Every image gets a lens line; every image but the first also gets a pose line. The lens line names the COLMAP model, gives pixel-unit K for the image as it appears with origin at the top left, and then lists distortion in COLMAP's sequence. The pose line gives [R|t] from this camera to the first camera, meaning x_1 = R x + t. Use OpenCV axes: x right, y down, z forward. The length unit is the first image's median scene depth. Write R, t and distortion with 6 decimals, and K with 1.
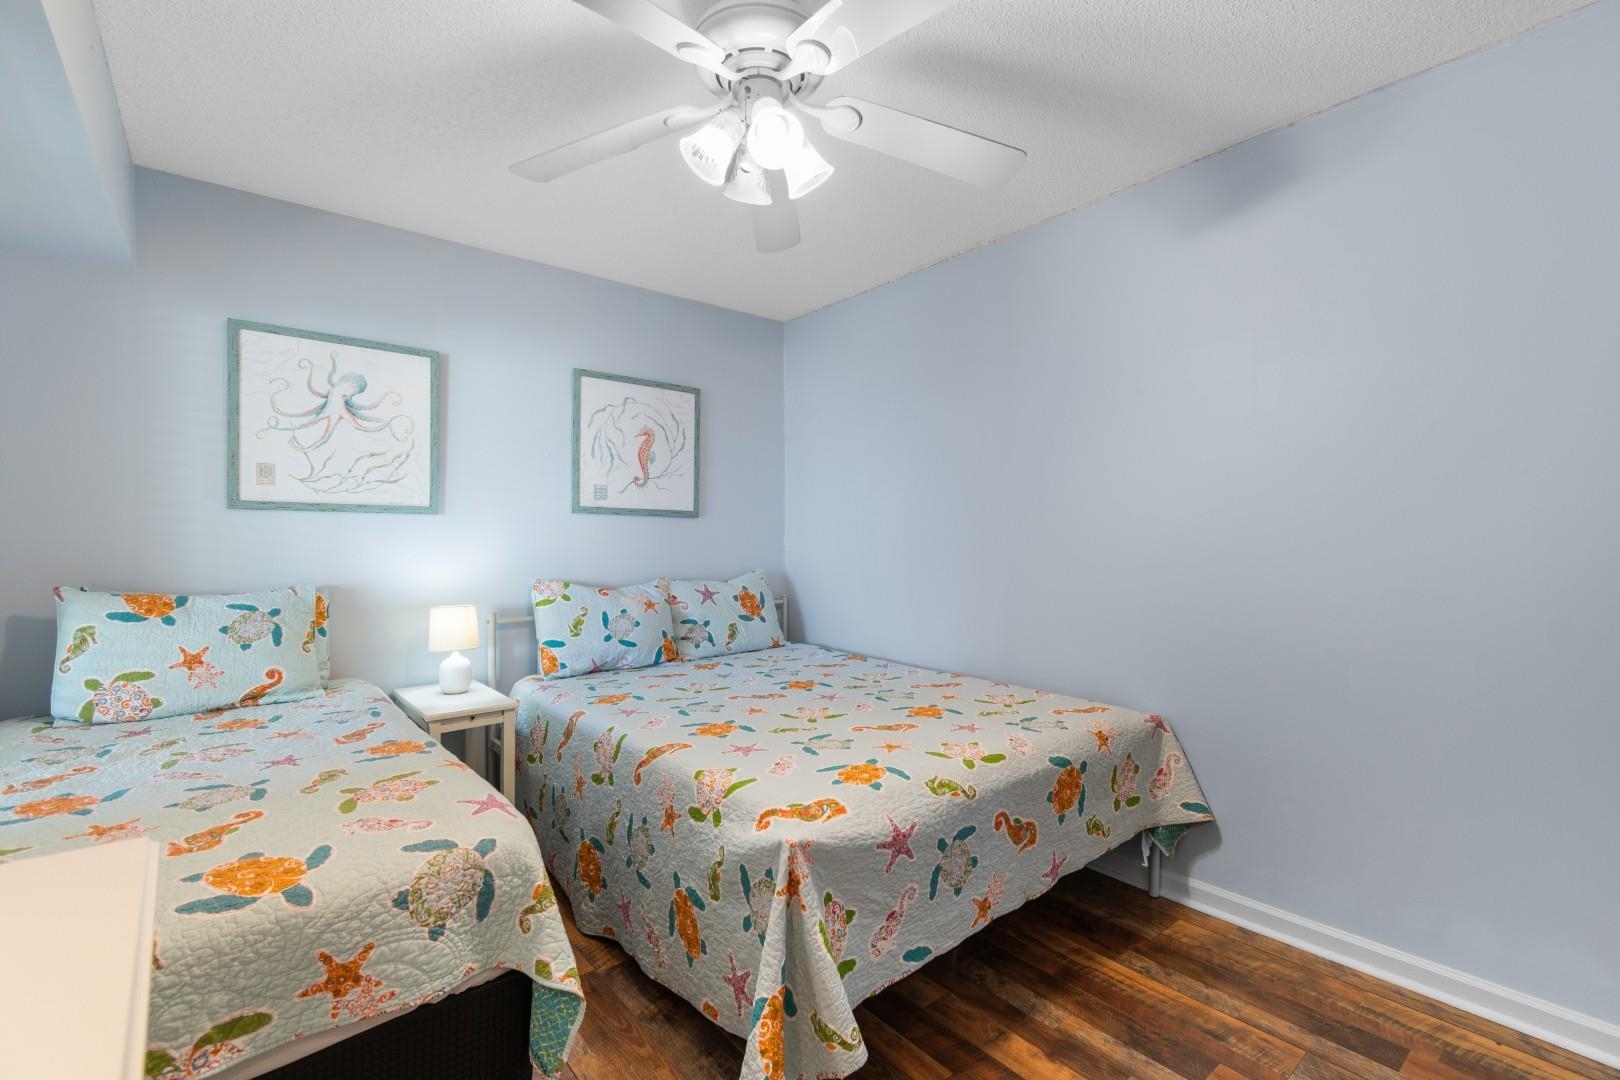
lens RADIAL K [[710.9, 0, 815.2], [0, 710.9, 537.8], [0, 0, 1]] dist [0.006840, -0.003943]
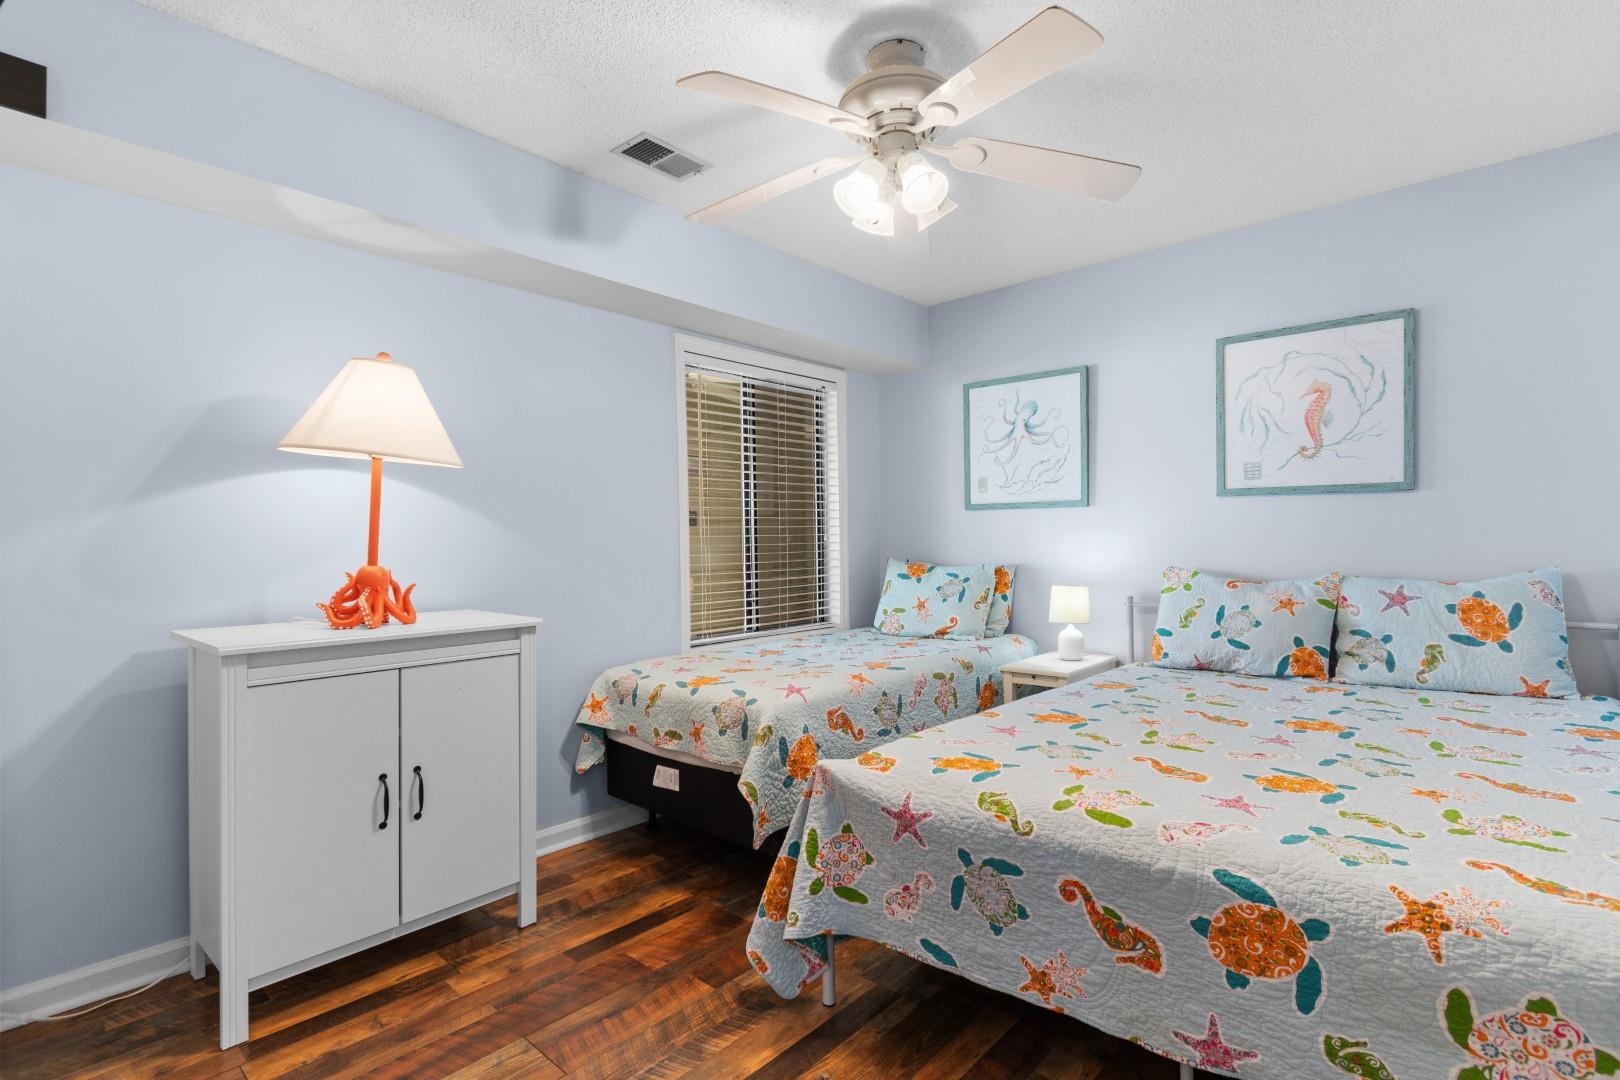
lens RADIAL K [[757.2, 0, 810.0], [0, 757.2, 540.0], [0, 0, 1]] dist [0.001889, -0.000161]
pose [[0.154893, -0.000957, -0.987931, 0.826663], [0.015952, 0.999872, 0.001532, 0.016553], [0.987803, -0.015997, 0.154888, 0.496713]]
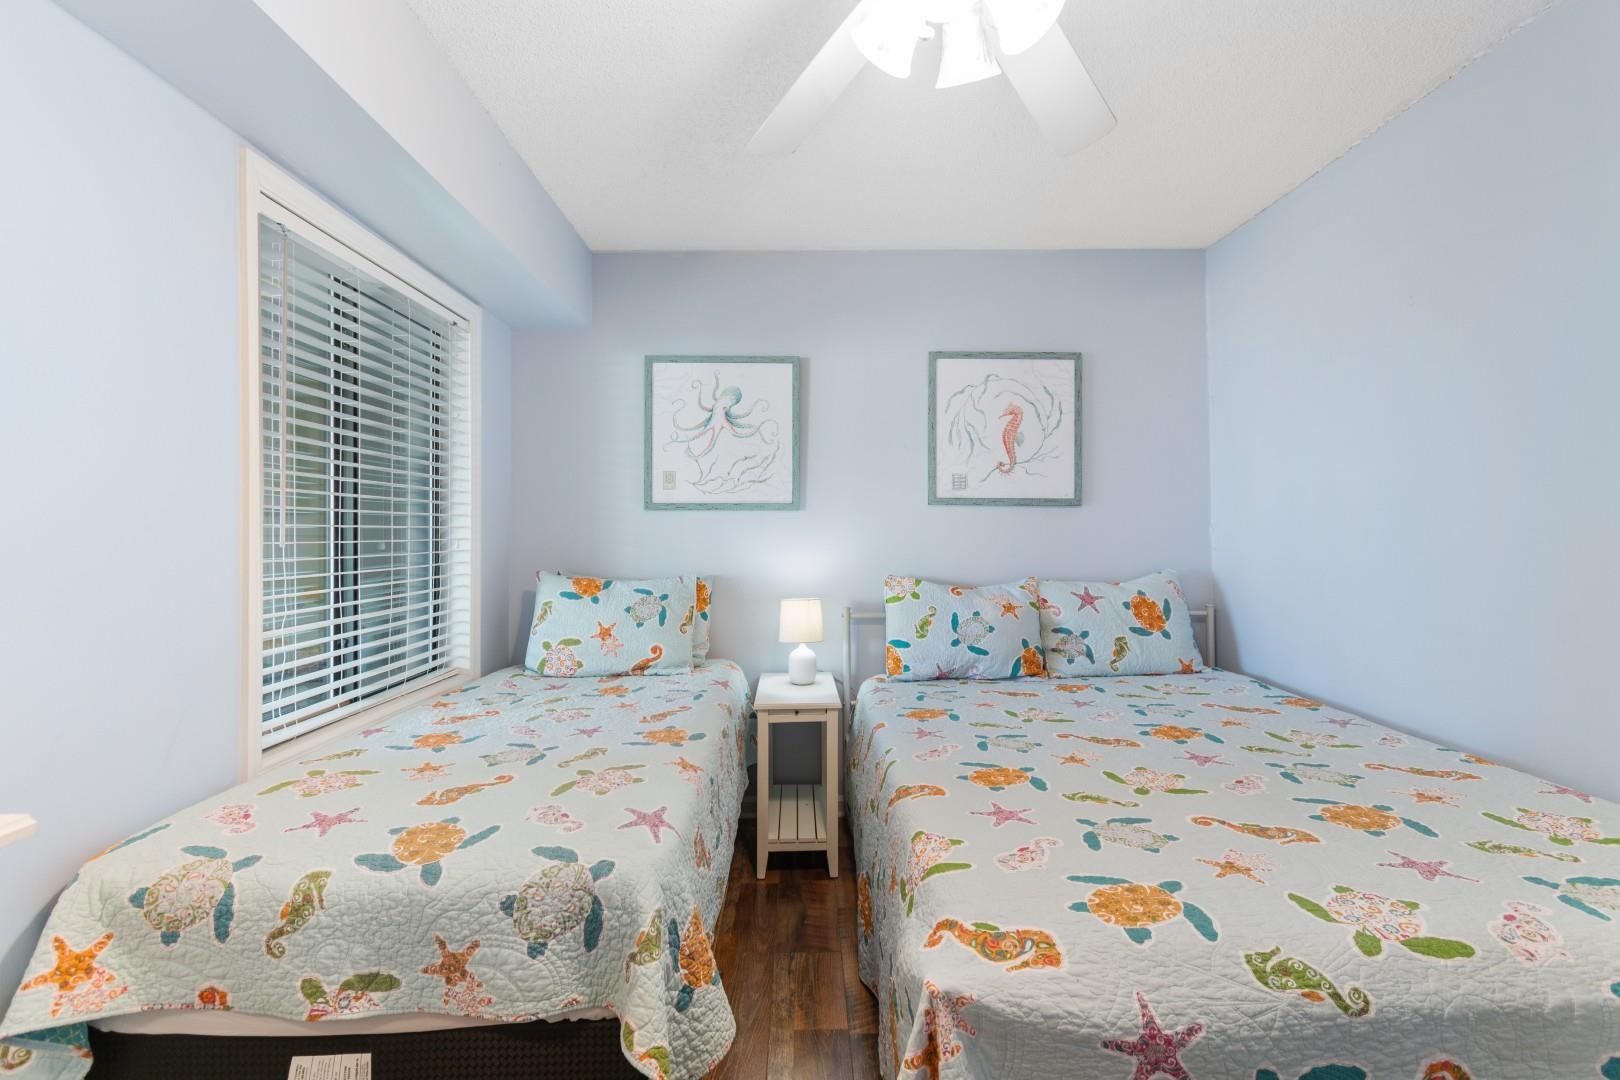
lens RADIAL K [[710.9, 0, 815.2], [0, 710.9, 537.8], [0, 0, 1]] dist [0.006840, -0.003943]
pose [[0.783358, -0.003947, -0.621559, 0.186226], [0.008583, 0.999953, 0.004468, 0.003522], [0.621512, -0.008835, 0.783355, 0.265288]]
